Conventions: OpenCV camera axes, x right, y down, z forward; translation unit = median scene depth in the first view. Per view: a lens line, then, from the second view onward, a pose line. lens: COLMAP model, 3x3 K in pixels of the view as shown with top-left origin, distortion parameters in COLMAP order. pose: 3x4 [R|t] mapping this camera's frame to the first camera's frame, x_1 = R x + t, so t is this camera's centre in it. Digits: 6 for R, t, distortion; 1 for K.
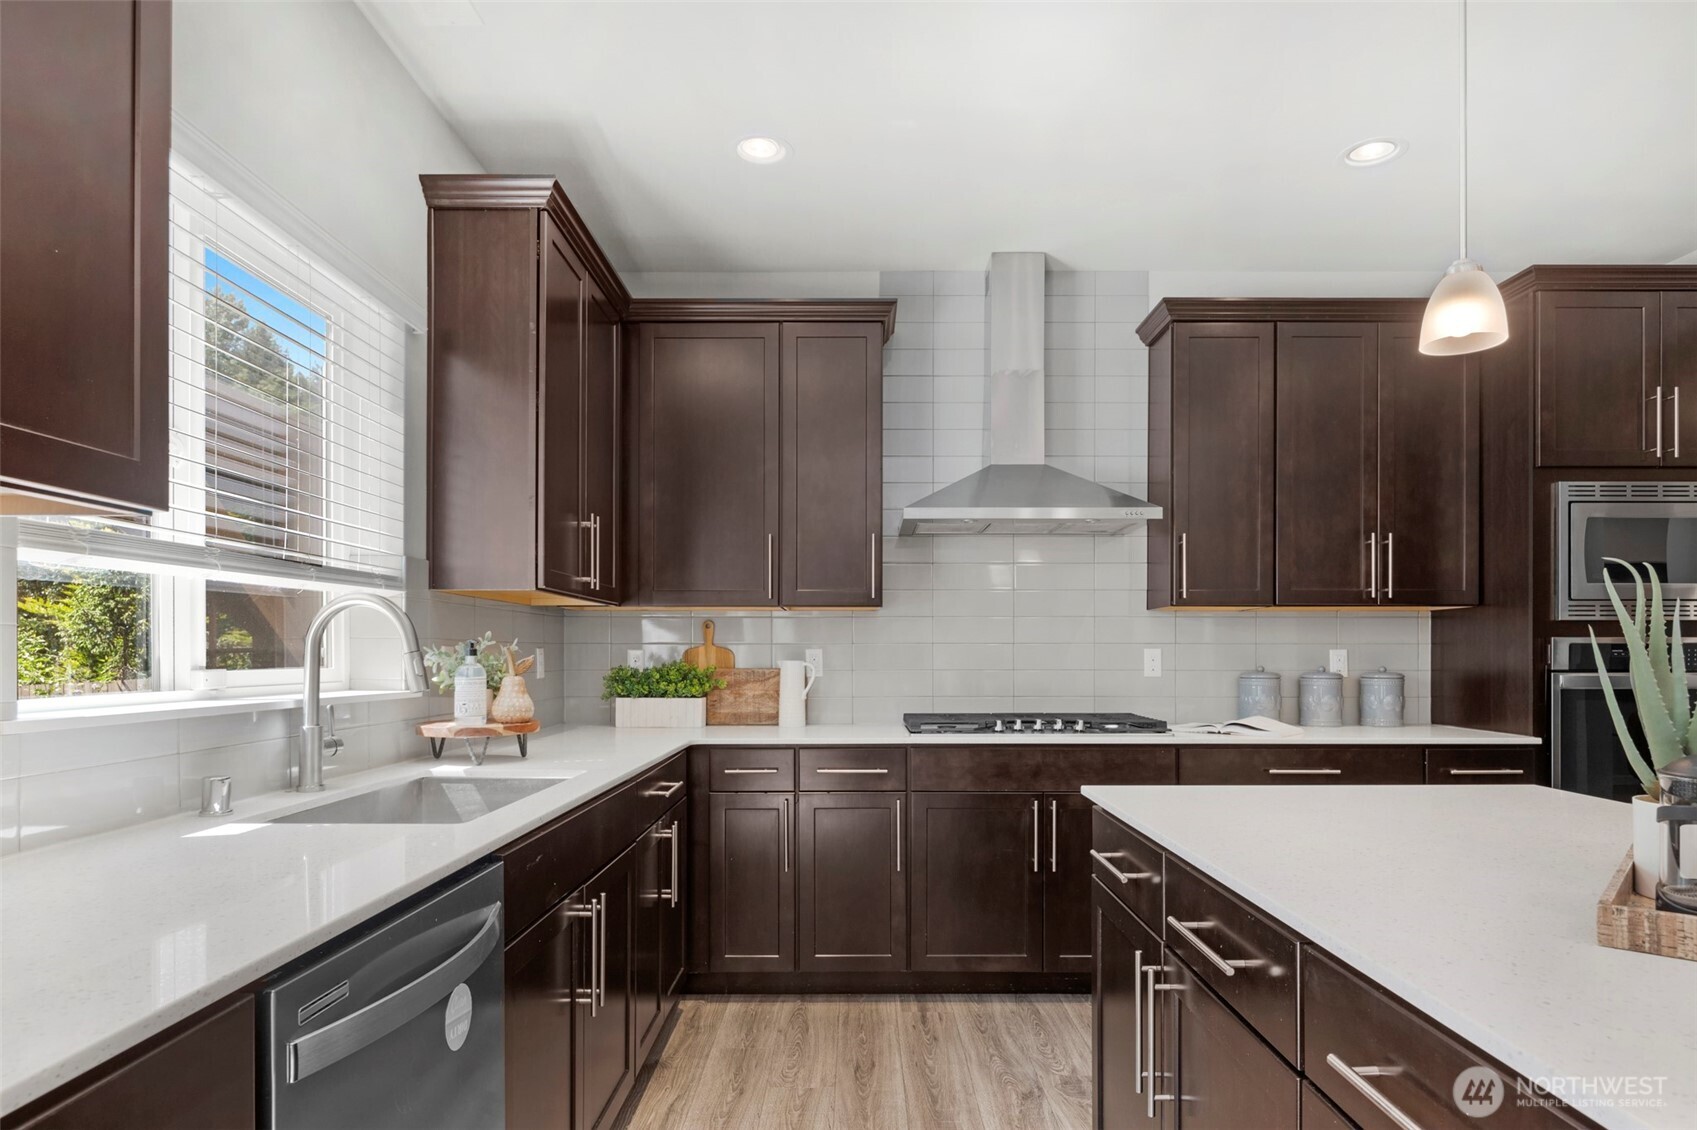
lens RADIAL K [[944.0, 0, 846.5], [0, 944.0, 659.1], [0, 0, 1]] dist [-0.002783, 0.000754]
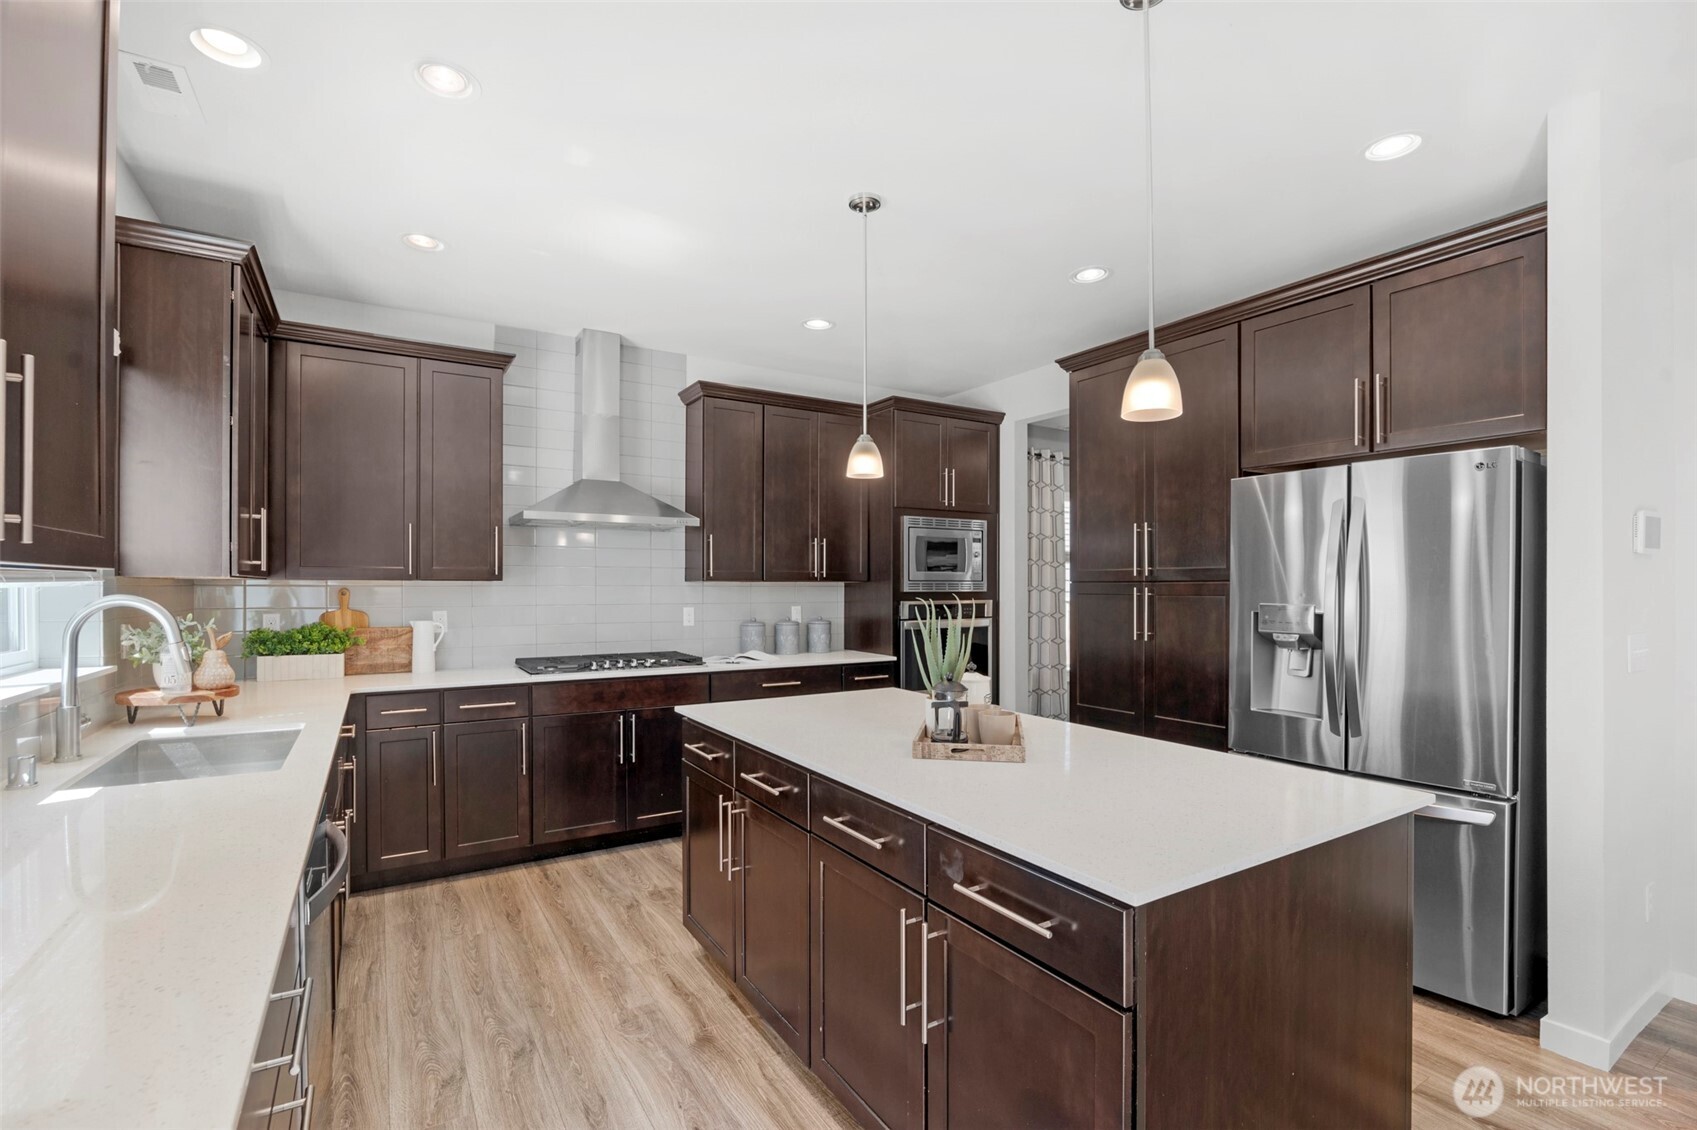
lens RADIAL K [[767.7, 0, 848.5], [0, 767.7, 565.0], [0, 0, 1]] dist [-0.019723, 0.000176]
pose [[0.840998, 0.018274, 0.540729, -0.148896], [-0.001871, 0.999522, -0.030868, -0.048370], [-0.541035, 0.024948, 0.840630, -0.205055]]
